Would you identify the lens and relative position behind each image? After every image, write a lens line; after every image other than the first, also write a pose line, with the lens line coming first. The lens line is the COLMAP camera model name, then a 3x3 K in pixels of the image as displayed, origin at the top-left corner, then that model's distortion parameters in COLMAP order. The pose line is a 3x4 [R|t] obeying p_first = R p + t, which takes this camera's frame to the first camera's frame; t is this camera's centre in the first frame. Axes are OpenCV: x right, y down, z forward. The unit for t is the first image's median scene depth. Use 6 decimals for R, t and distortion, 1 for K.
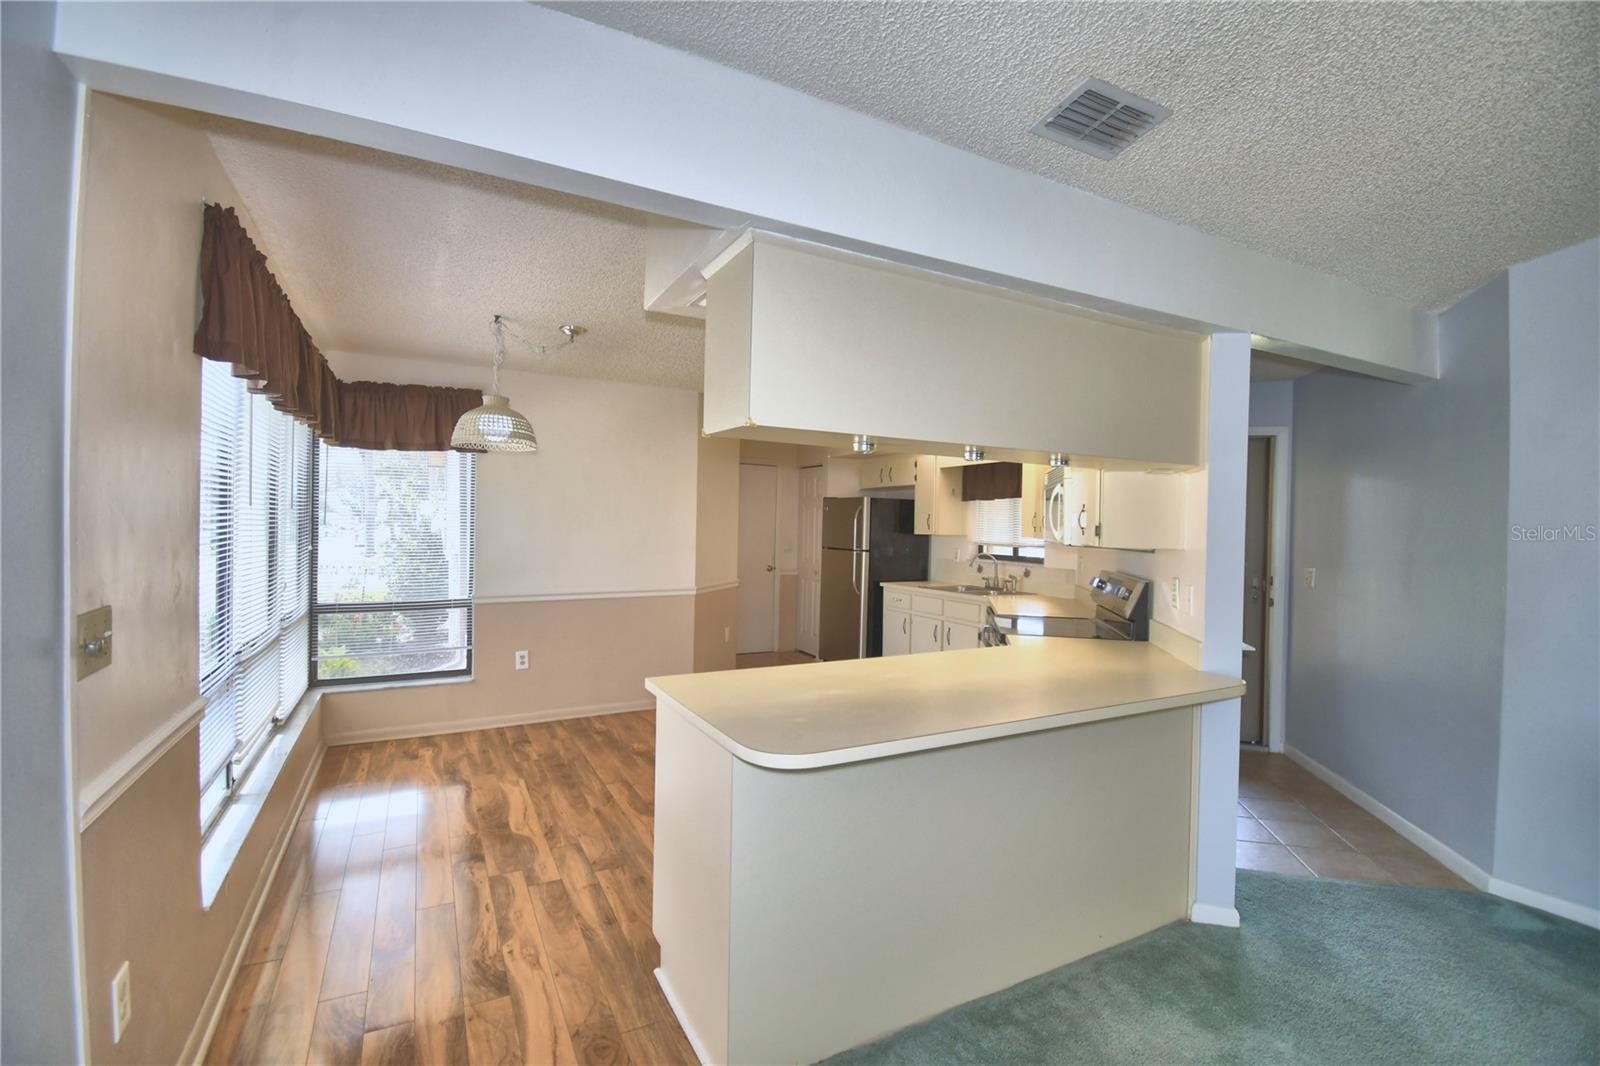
lens RADIAL K [[699.8, 0, 793.0], [0, 699.8, 530.2], [0, 0, 1]] dist [0.022555, -0.026377]
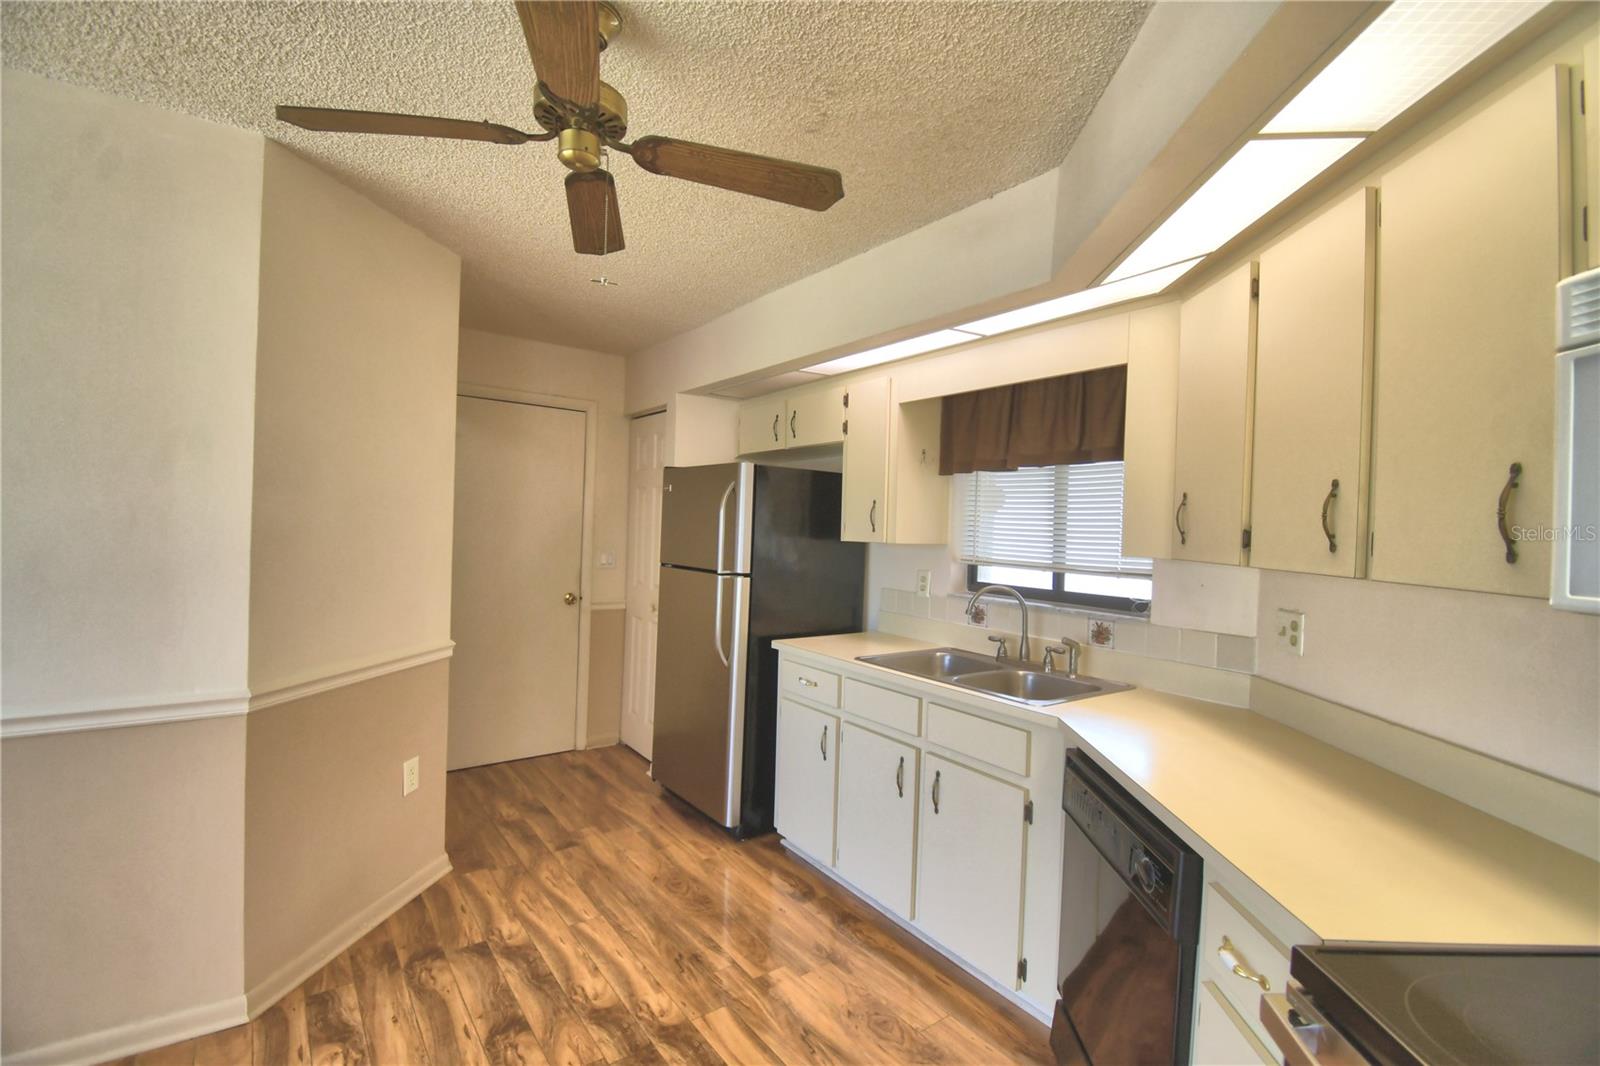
lens RADIAL K [[699.8, 0, 793.0], [0, 699.8, 530.2], [0, 0, 1]] dist [0.022555, -0.026377]
pose [[0.987423, 0.011066, 0.157710, 0.061836], [-0.011401, 0.999934, 0.001224, -0.002240], [-0.157686, -0.003007, 0.987485, 0.523032]]
